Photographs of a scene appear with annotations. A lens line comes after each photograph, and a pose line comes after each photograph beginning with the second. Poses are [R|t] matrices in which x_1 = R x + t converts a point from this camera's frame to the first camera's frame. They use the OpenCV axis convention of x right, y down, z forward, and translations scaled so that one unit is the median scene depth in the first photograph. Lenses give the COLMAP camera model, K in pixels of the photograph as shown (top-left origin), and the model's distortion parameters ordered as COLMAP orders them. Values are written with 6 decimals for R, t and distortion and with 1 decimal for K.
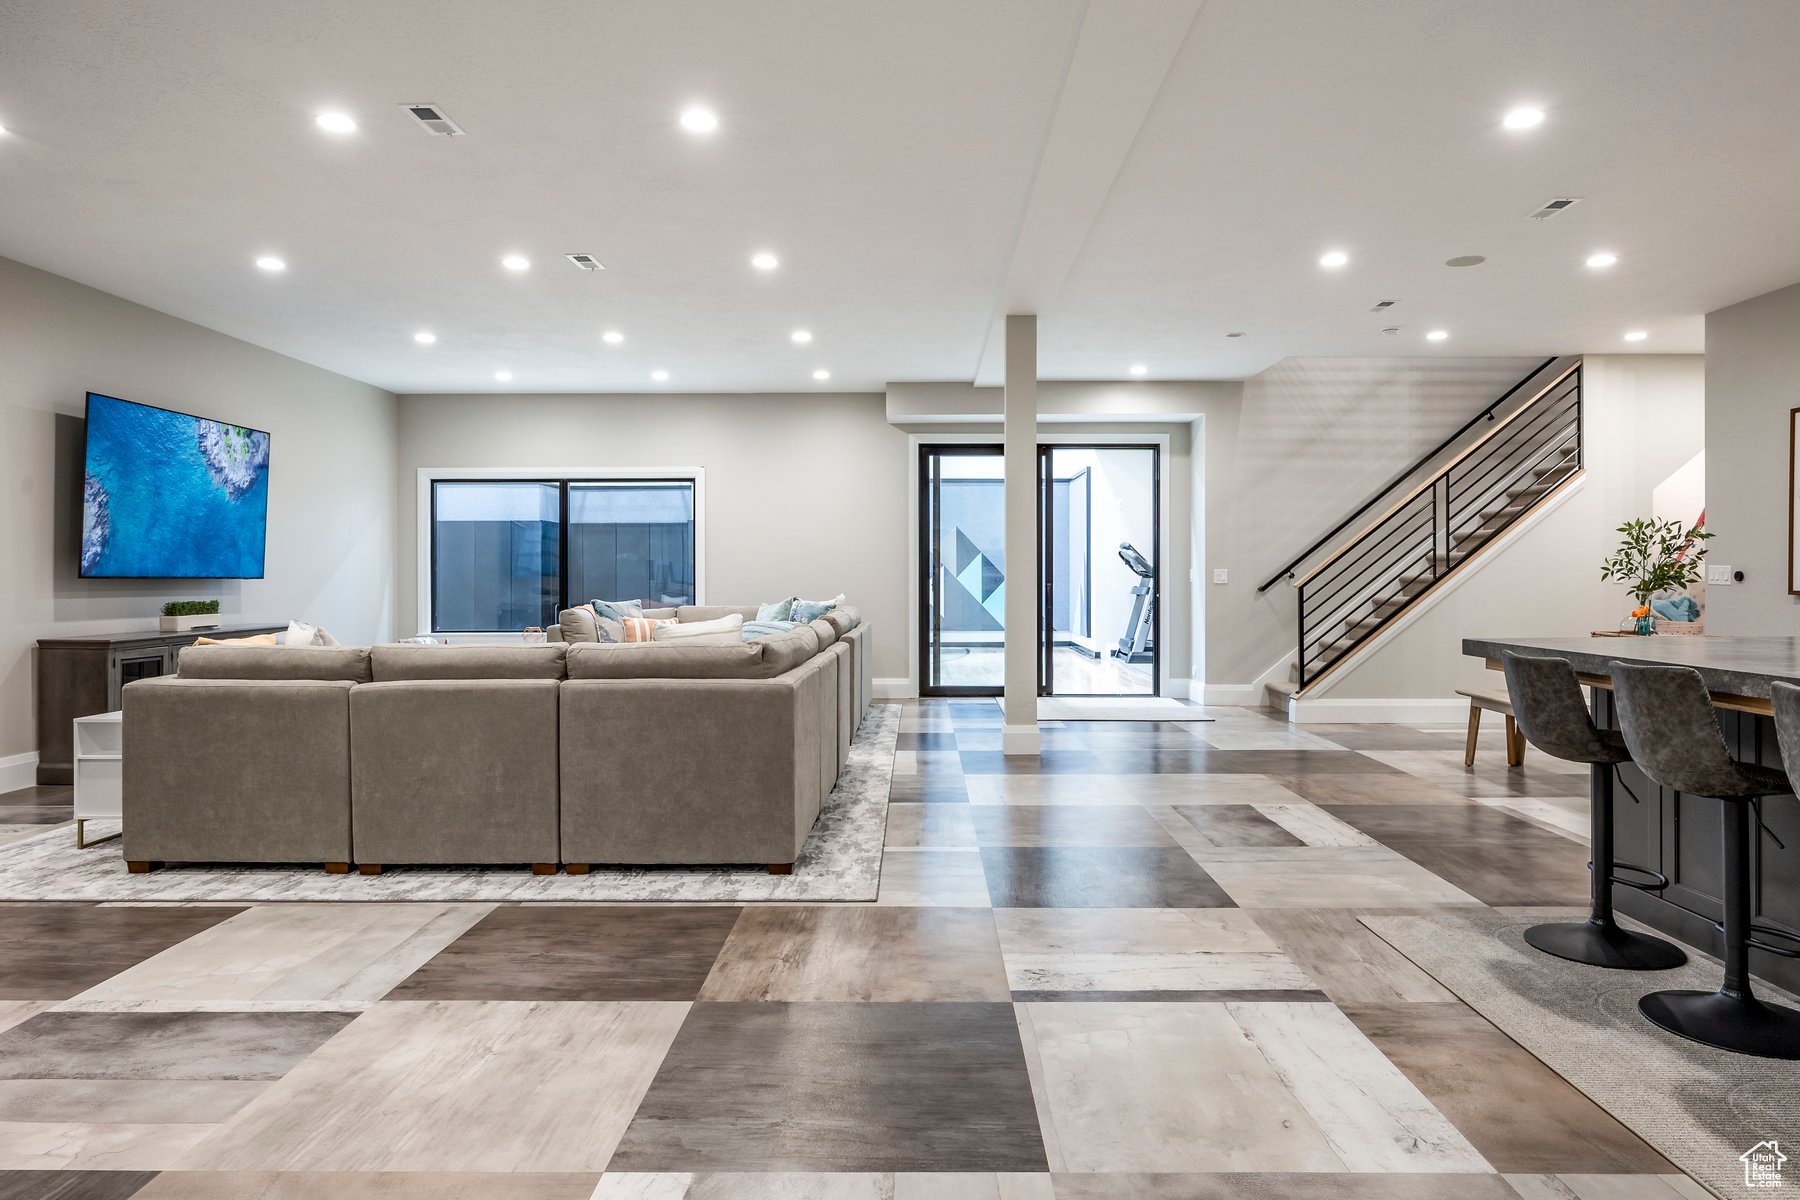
lens RADIAL K [[1160.1, 0, 909.2], [0, 1160.1, 586.6], [0, 0, 1]] dist [-0.001711, 0.001668]
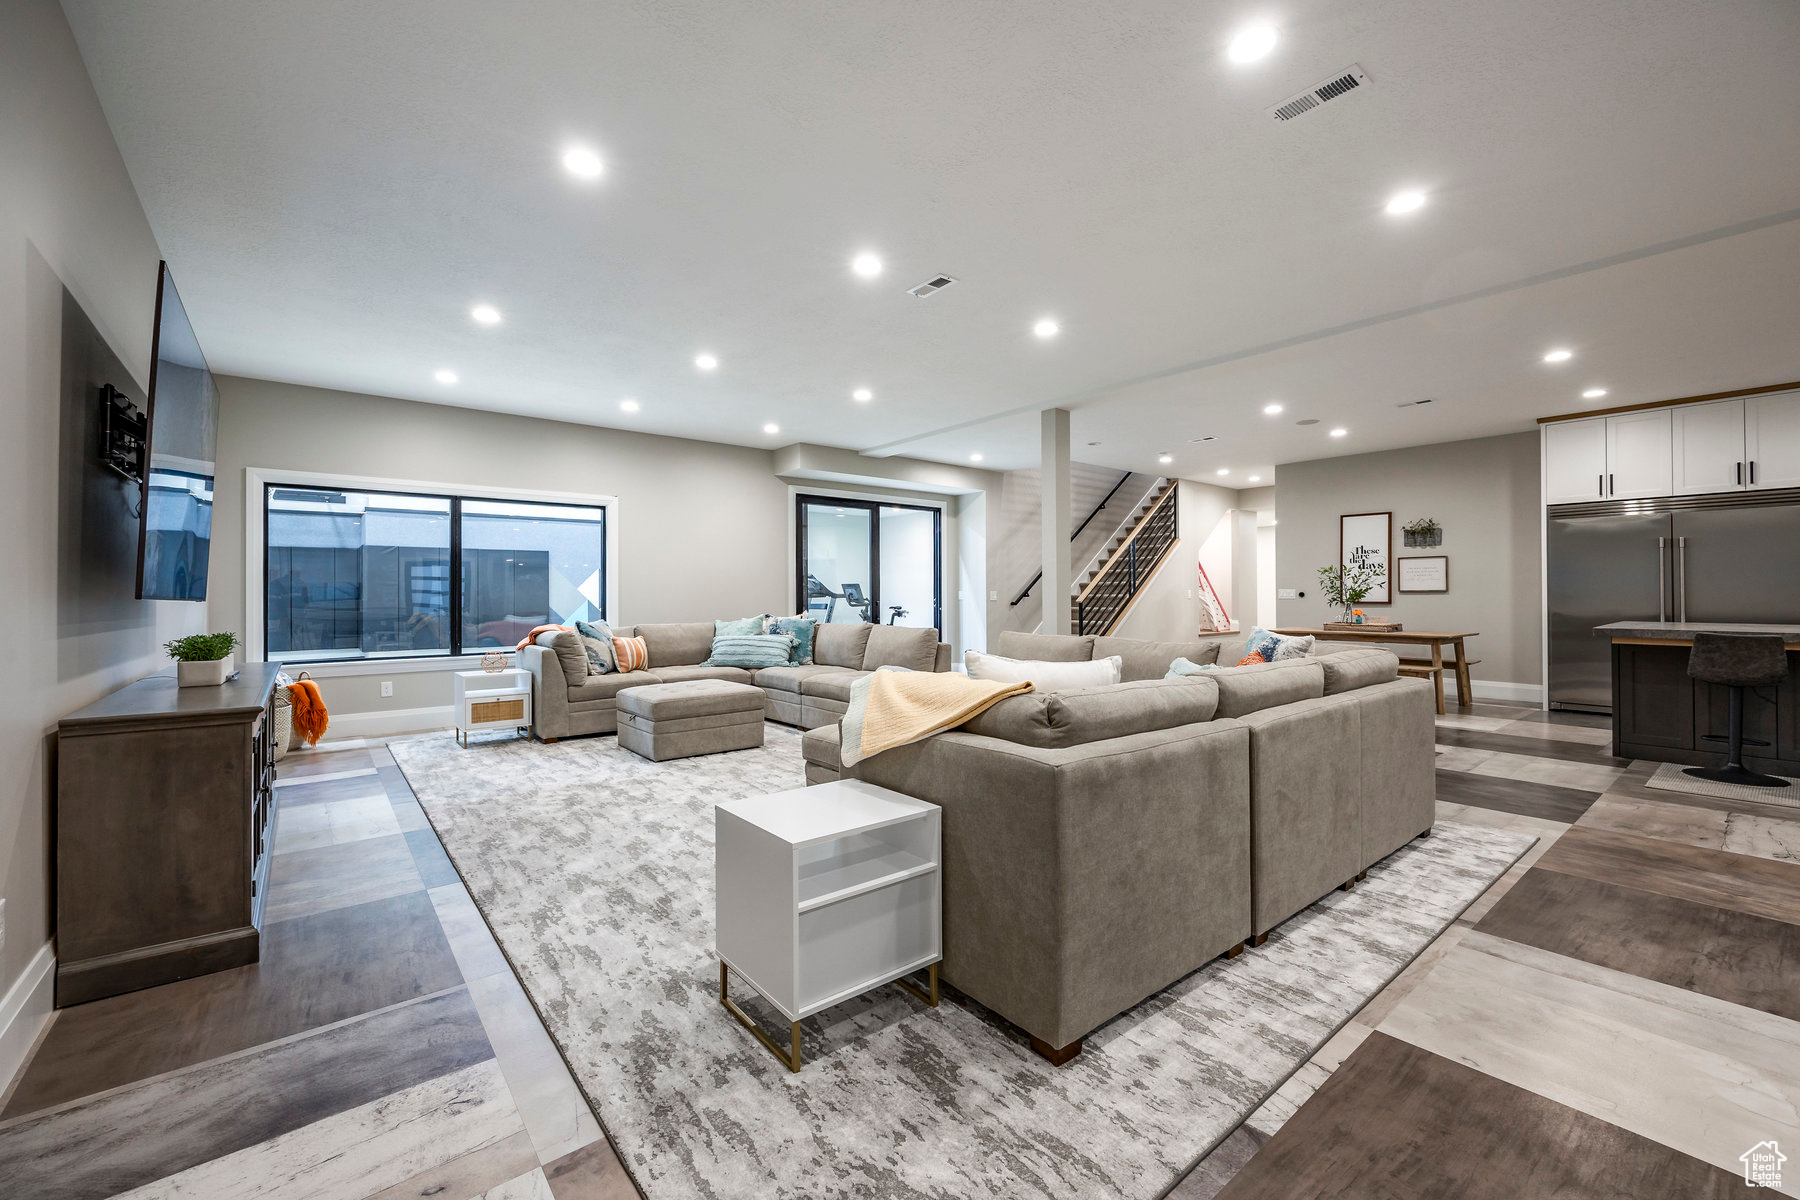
lens RADIAL K [[719.8, 0, 903.8], [0, 719.8, 593.4], [0, 0, 1]] dist [-0.002606, -0.000306]
pose [[0.759330, 0.000825, 0.650705, -1.021853], [0.008832, 0.999894, -0.011574, -0.005240], [-0.650646, 0.014535, 0.759242, 0.777423]]
